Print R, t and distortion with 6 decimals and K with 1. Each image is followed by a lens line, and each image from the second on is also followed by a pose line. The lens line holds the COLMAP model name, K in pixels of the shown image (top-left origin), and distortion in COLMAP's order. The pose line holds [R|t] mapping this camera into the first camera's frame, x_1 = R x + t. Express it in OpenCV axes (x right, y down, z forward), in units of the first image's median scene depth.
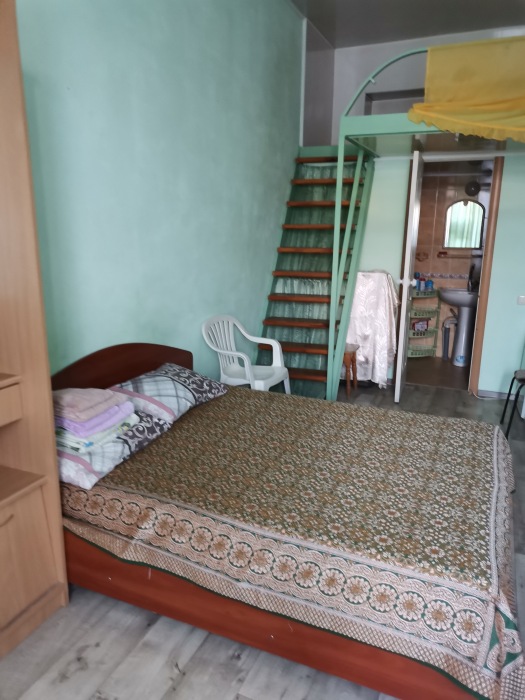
lens RADIAL K [[526.7, 0, 266.5], [0, 526.7, 350.2], [0, 0, 1]] dist [0.027222, 0.000373]
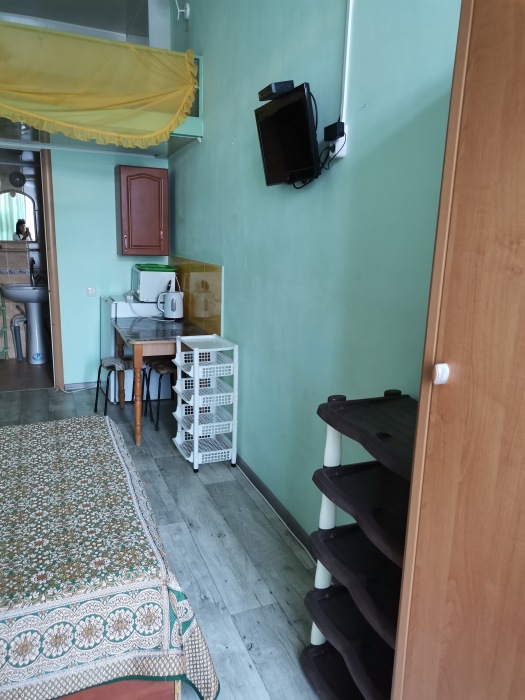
lens RADIAL K [[526.7, 0, 262.6], [0, 526.7, 347.7], [0, 0, 1]] dist [0.027222, 0.000373]
pose [[0.693096, -0.158059, 0.703303, -0.081133], [0.150584, 0.985886, 0.073167, -0.026297], [-0.704942, 0.055194, 0.707115, 0.083539]]
